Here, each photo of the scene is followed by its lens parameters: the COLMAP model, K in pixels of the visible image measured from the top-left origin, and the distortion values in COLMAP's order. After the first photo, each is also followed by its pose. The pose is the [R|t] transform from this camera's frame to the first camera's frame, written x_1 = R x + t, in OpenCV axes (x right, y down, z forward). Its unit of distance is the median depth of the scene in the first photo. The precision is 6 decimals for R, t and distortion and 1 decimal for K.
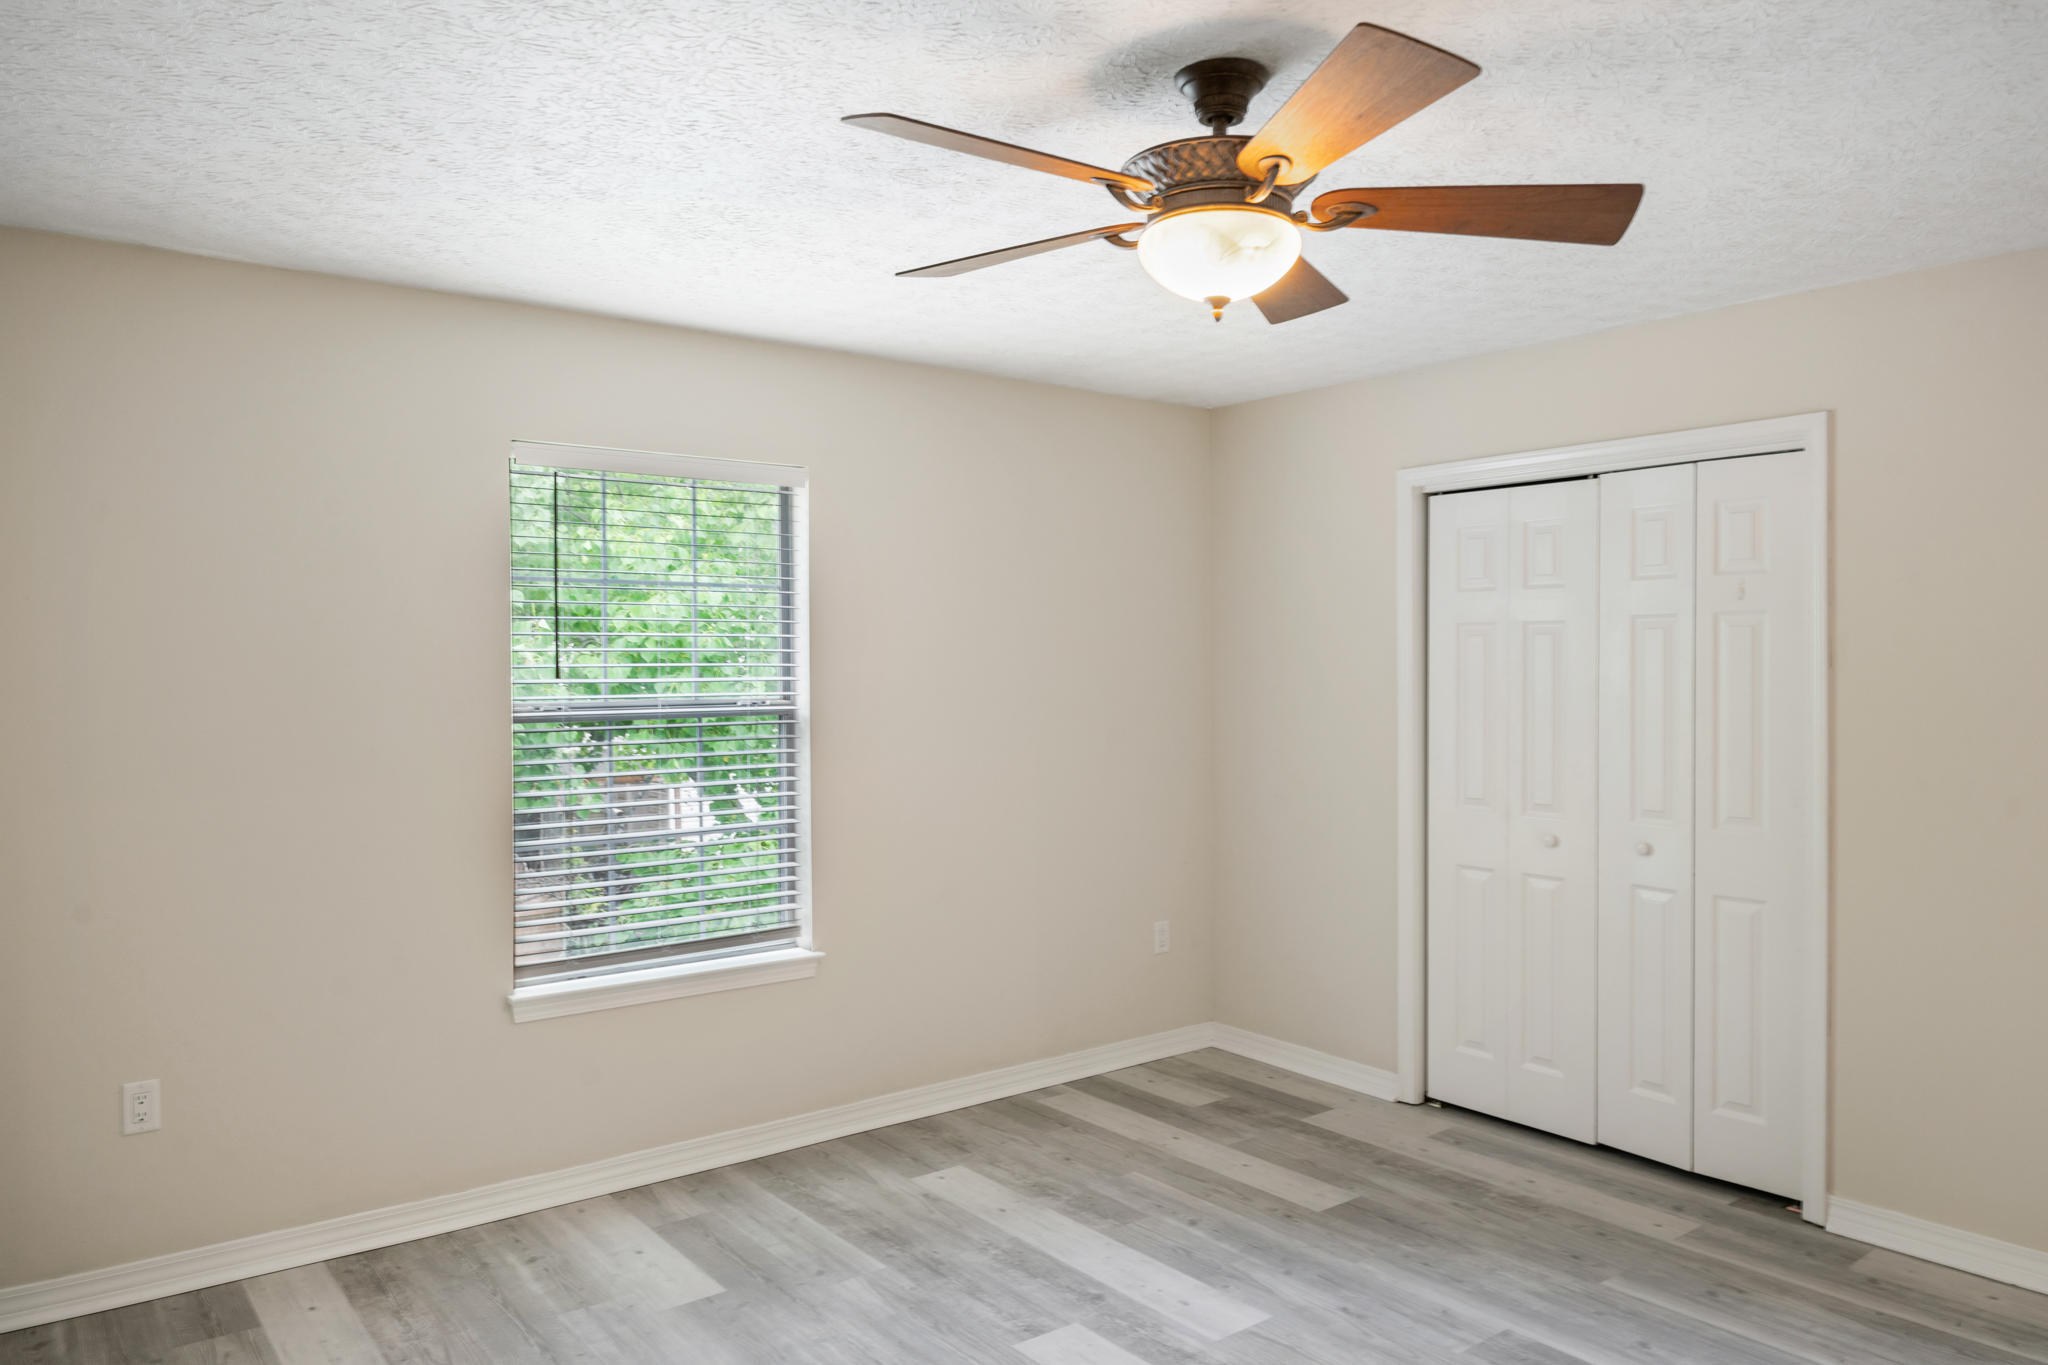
lens RADIAL K [[1403.3, 0, 1007.6], [0, 1403.3, 688.2], [0, 0, 1]] dist [0.002864, -0.001009]
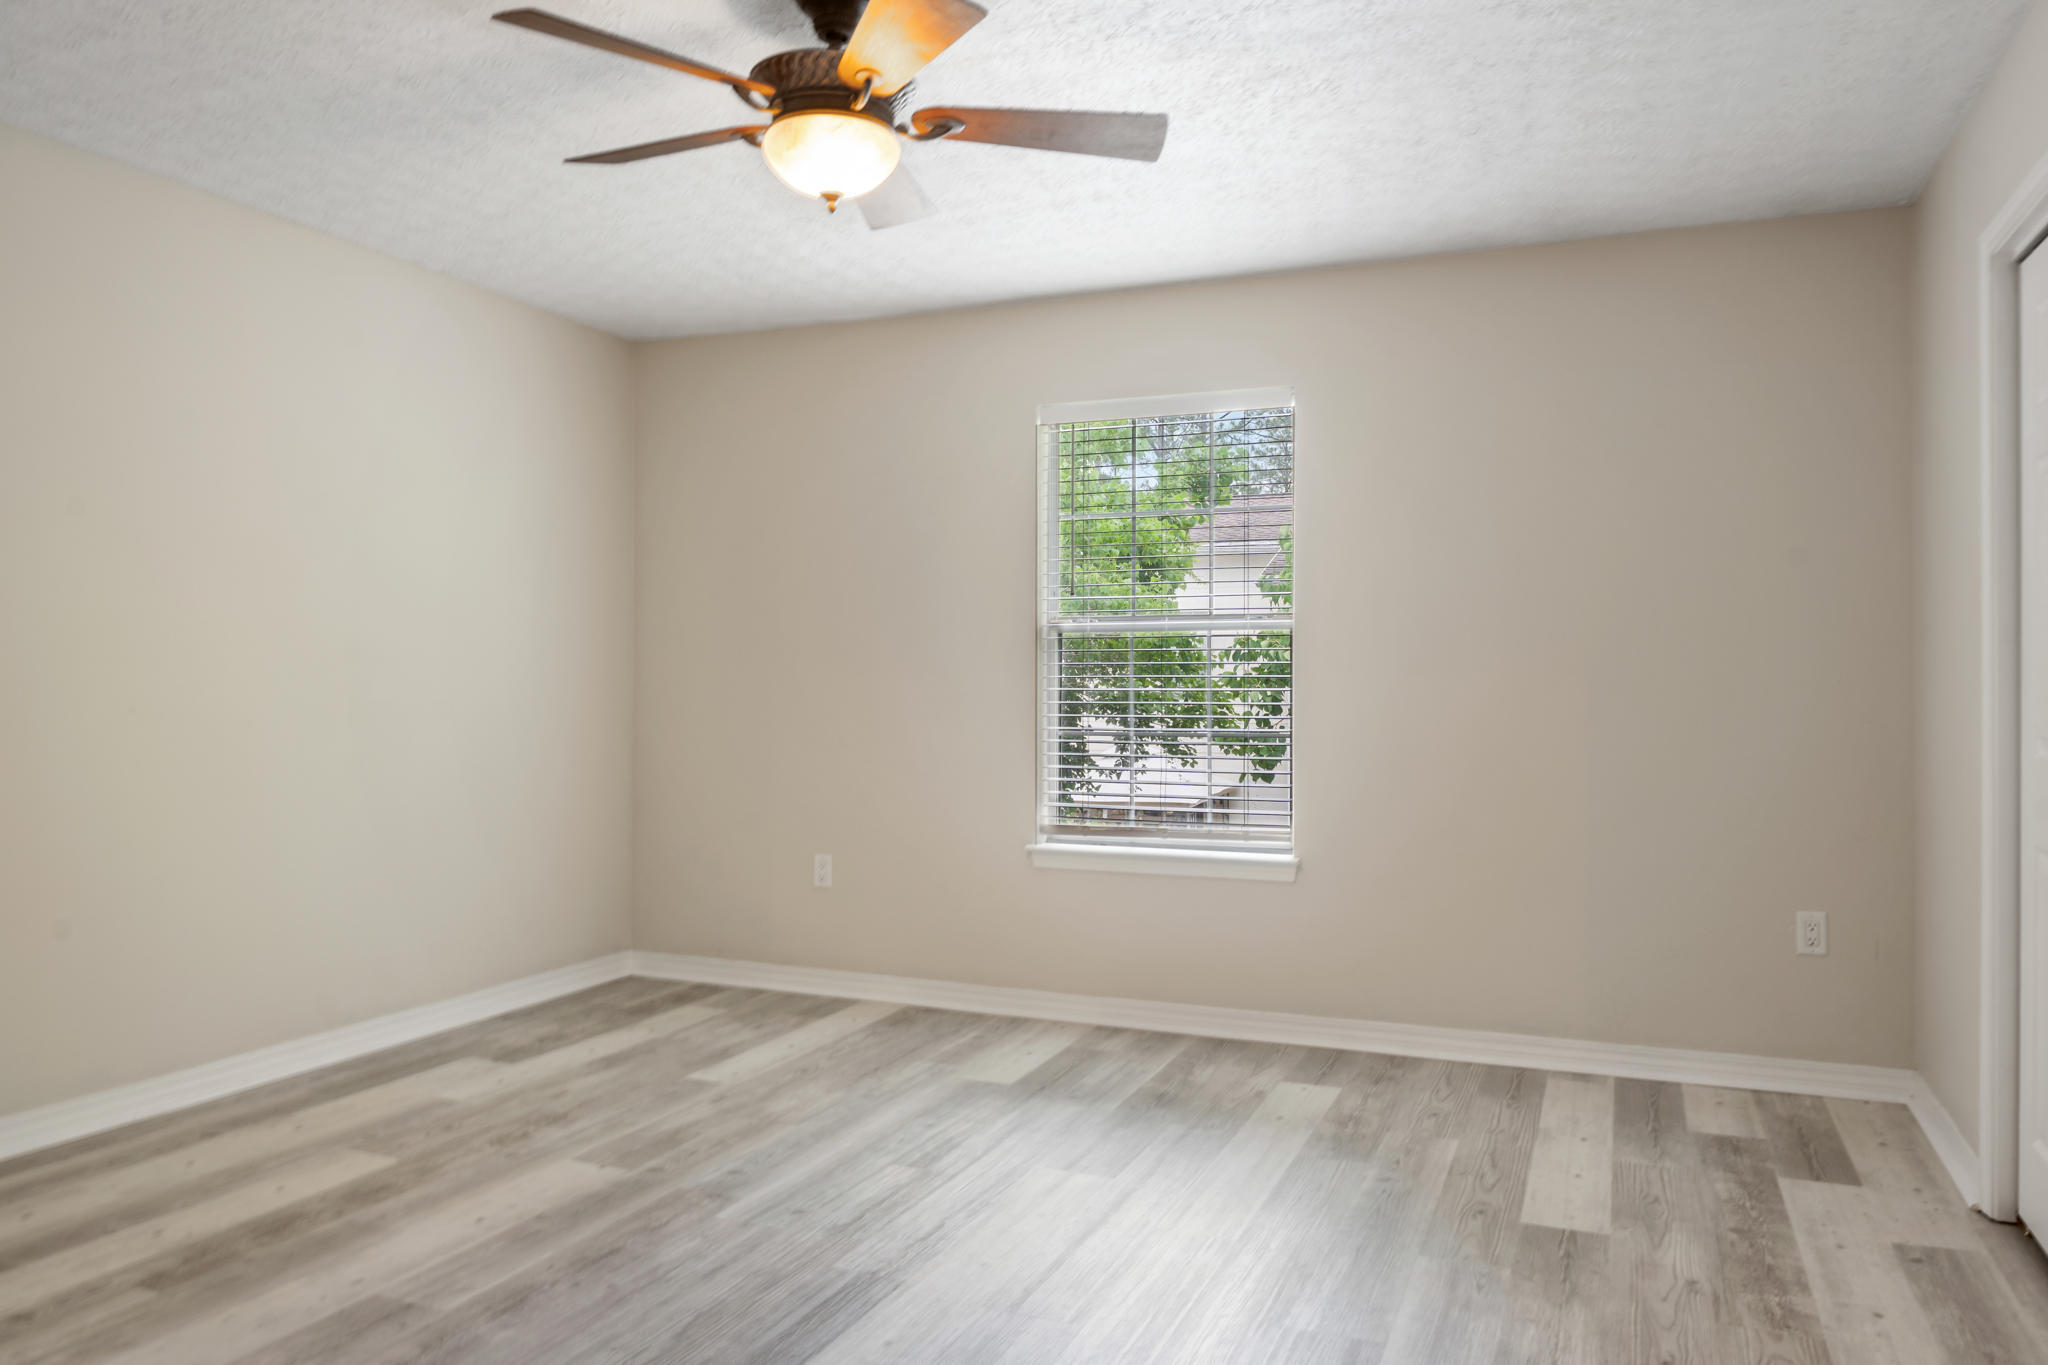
lens RADIAL K [[1403.3, 0, 1003.8], [0, 1403.3, 679.2], [0, 0, 1]] dist [0.002864, -0.001009]
pose [[0.480605, -0.002552, -0.876934, 0.734242], [-0.022696, 0.999625, -0.015347, 0.083017], [0.876644, 0.027279, 0.480367, 0.341681]]
